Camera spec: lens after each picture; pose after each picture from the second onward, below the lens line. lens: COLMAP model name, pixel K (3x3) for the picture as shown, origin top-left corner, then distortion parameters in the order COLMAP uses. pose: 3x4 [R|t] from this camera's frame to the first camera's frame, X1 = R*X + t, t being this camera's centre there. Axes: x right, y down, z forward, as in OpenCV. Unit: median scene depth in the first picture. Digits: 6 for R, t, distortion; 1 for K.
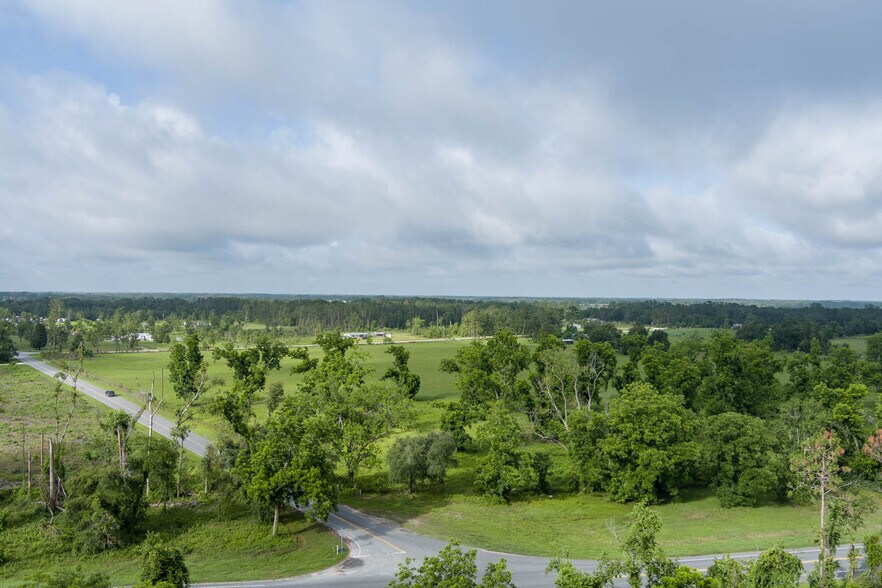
lens RADIAL K [[717.2, 0, 441.4], [0, 717.2, 294.3], [0, 0, 1]] dist [-0.053787, -0.006838]
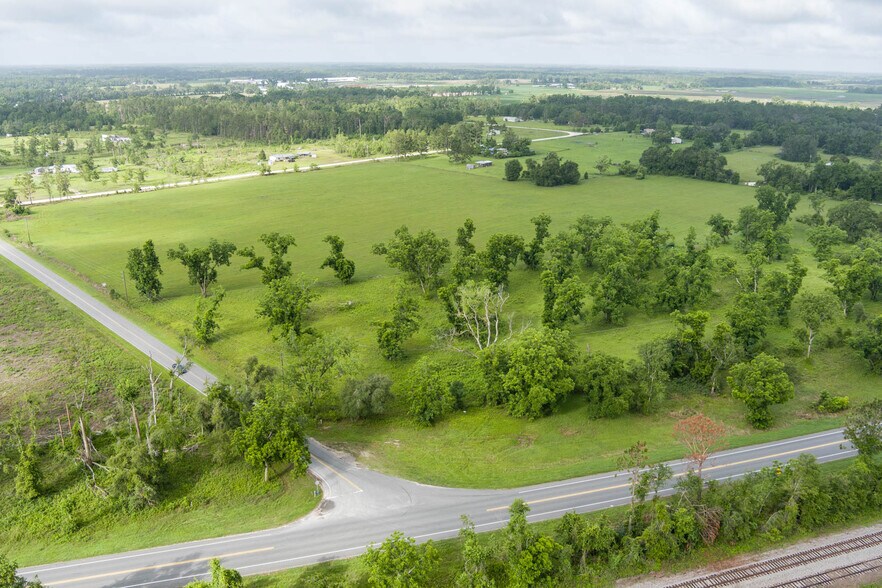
lens RADIAL K [[717.2, 0, 440.5], [0, 717.2, 294.2], [0, 0, 1]] dist [-0.053787, -0.006838]
pose [[0.994158, -0.035377, 0.101971, -0.020537], [0.000513, 0.946298, 0.323296, -0.363446], [-0.107932, -0.321355, 0.940788, -0.183821]]
